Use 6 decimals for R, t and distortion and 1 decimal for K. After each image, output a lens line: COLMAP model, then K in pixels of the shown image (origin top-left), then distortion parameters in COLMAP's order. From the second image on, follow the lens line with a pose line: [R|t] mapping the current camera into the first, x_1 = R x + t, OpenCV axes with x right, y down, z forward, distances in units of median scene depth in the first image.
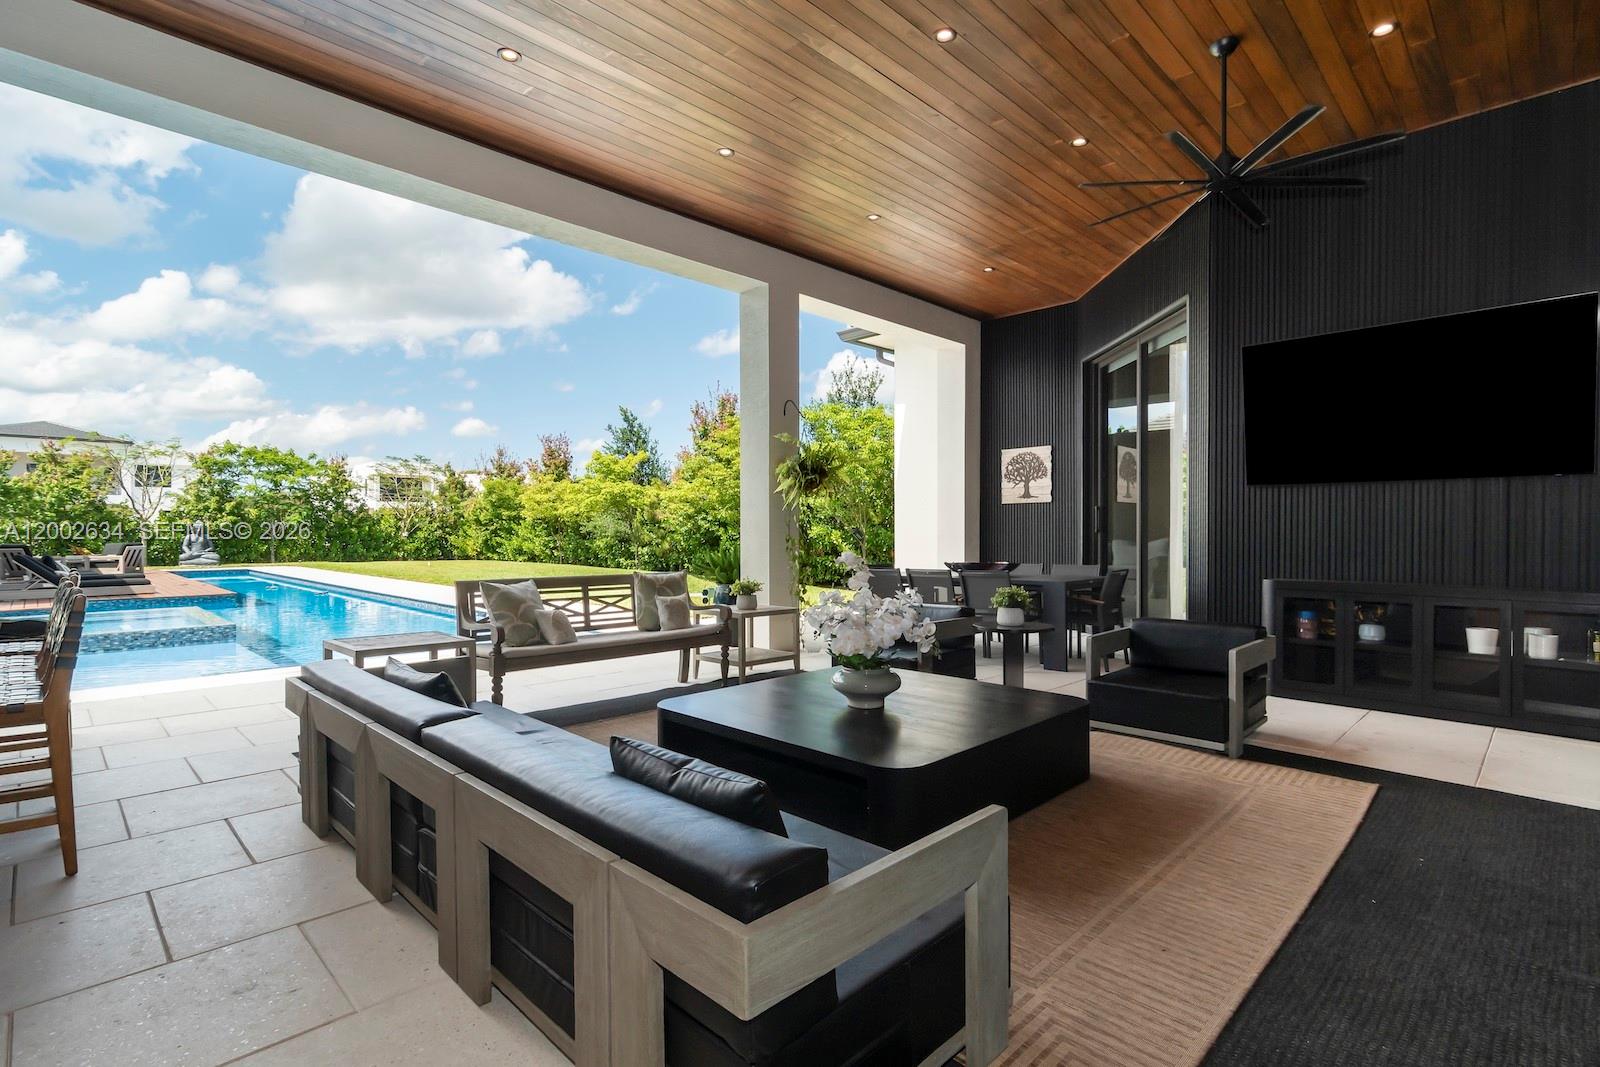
lens RADIAL K [[777.9, 0, 789.3], [0, 777.9, 530.8], [0, 0, 1]] dist [0.001933, 0.000226]
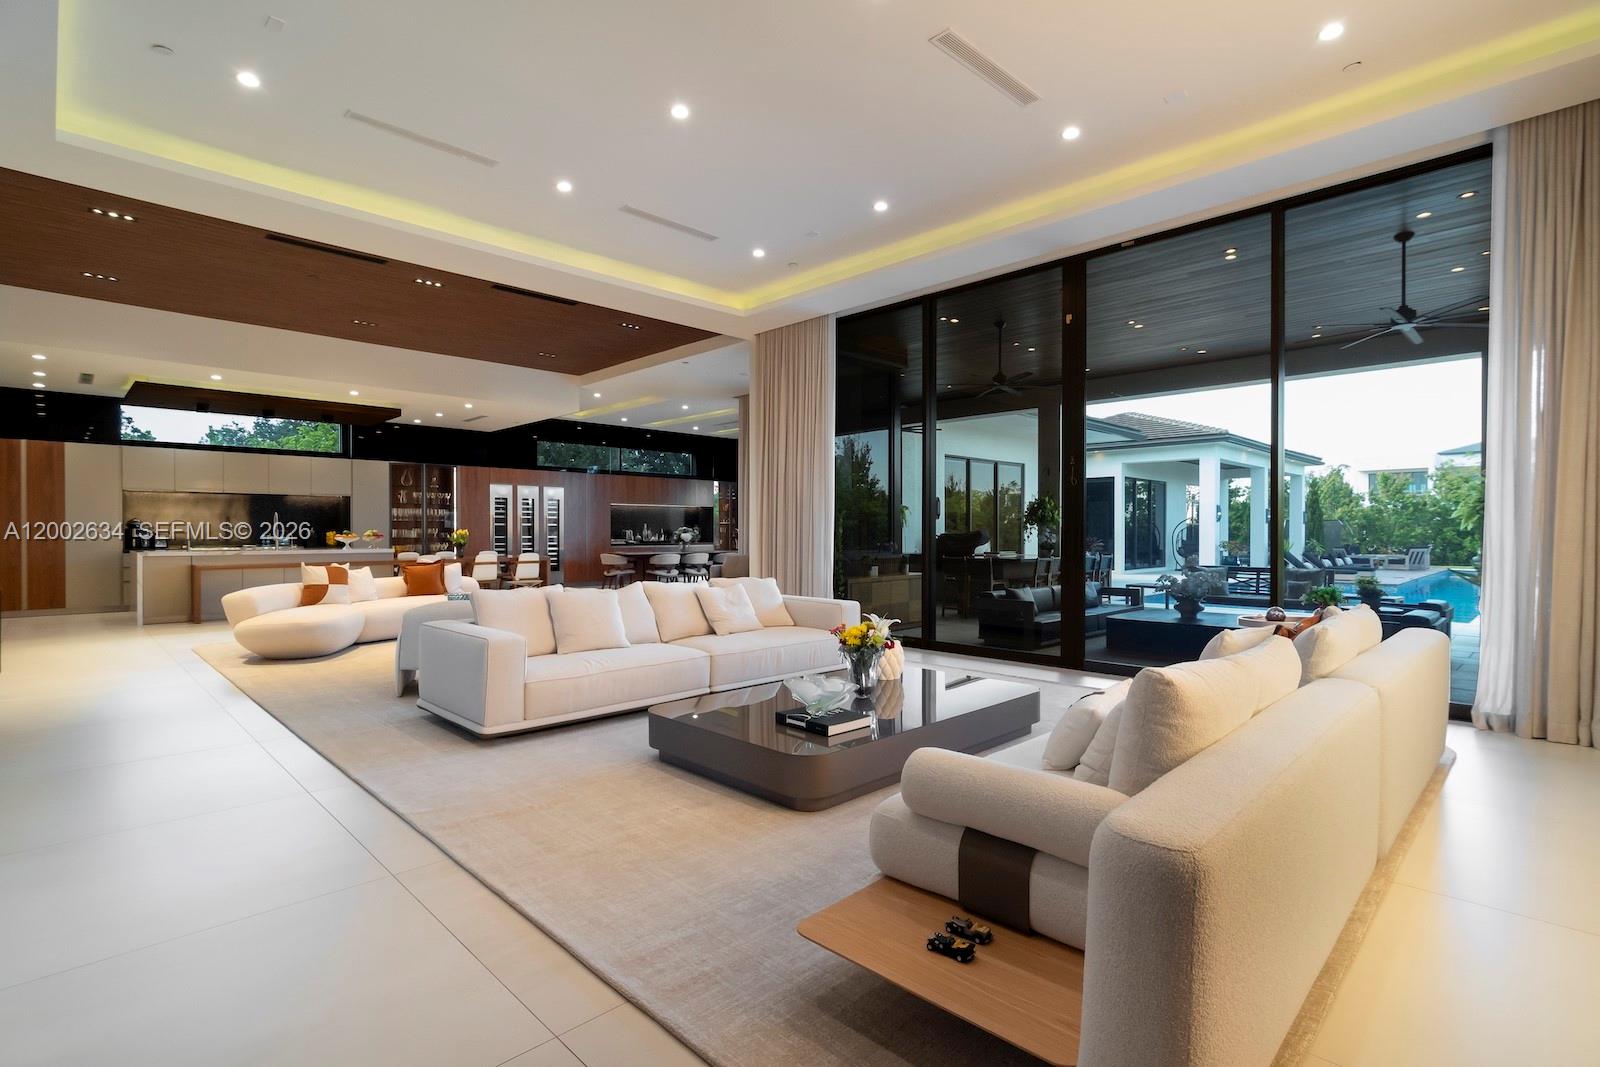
lens RADIAL K [[777.9, 0, 803.4], [0, 777.9, 535.1], [0, 0, 1]] dist [0.001933, 0.000226]
pose [[0.005713, 0.002523, -0.999980, 0.354607], [0.000721, 0.999997, 0.002527, -0.005841], [0.999983, -0.000735, 0.005712, -0.033074]]
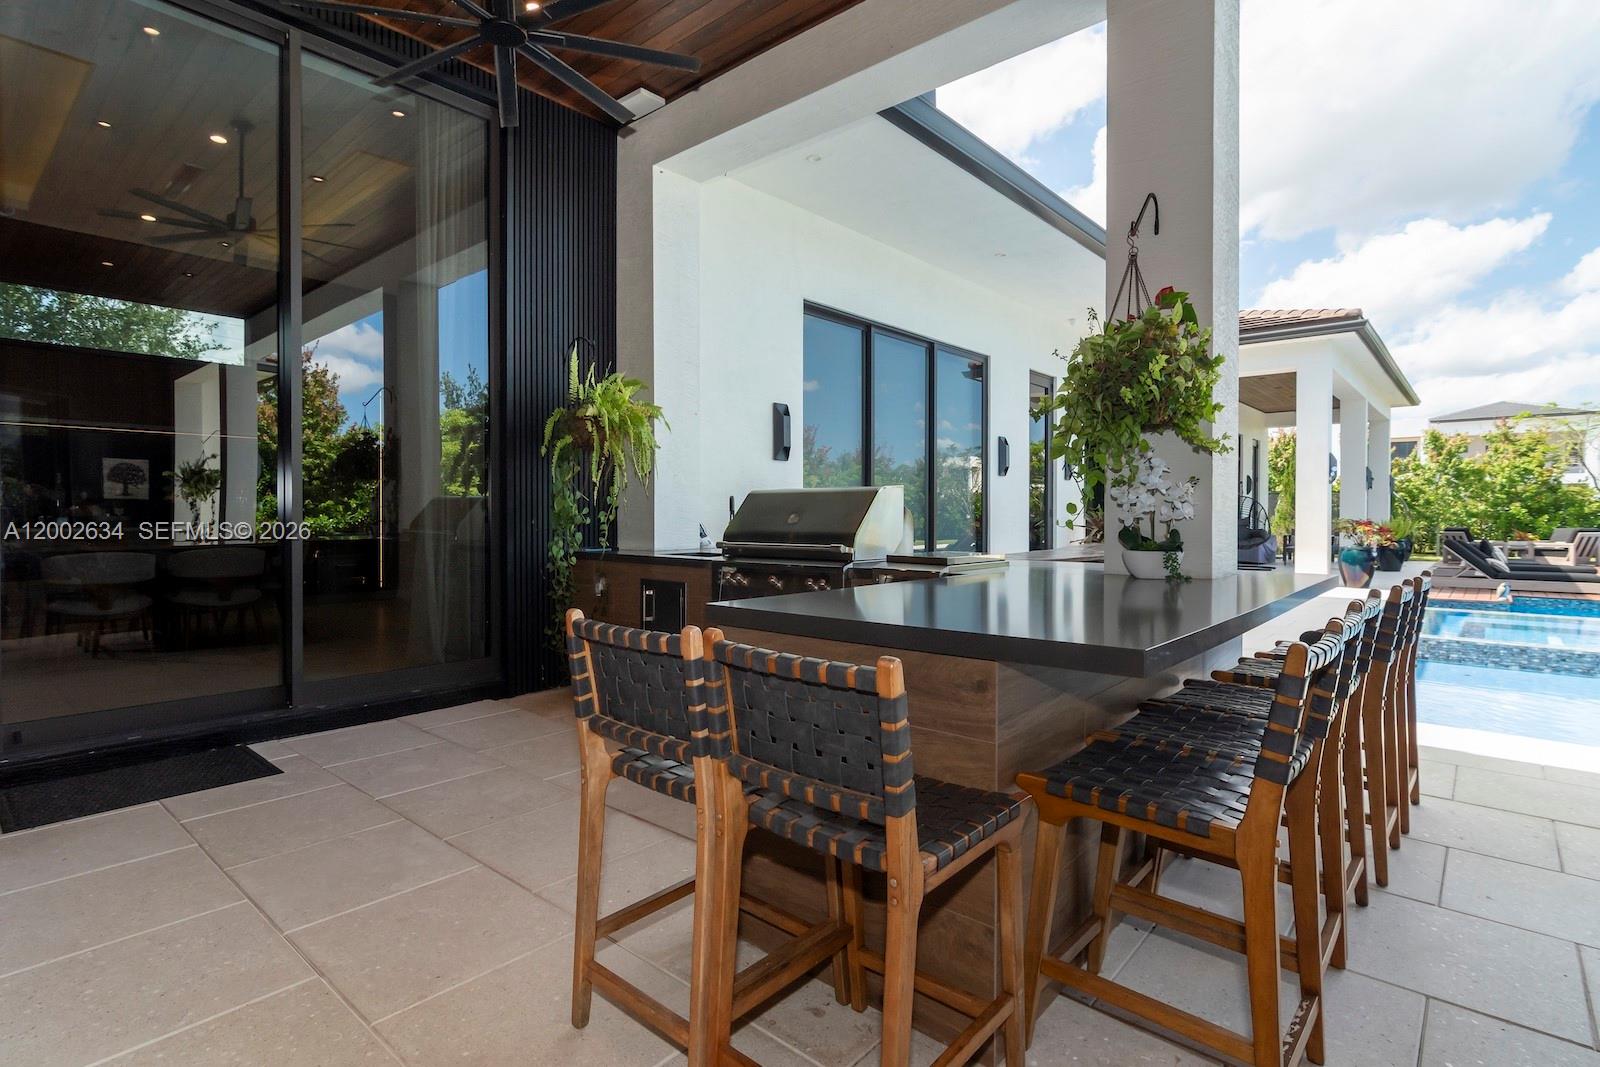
lens RADIAL K [[777.9, 0, 776.4], [0, 777.9, 509.8], [0, 0, 1]] dist [0.001933, 0.000226]
pose [[0.053876, 0.001935, -0.998546, -0.043177], [-0.005381, 0.999984, 0.001648, -0.001068], [0.998533, 0.005284, 0.053886, 0.067304]]
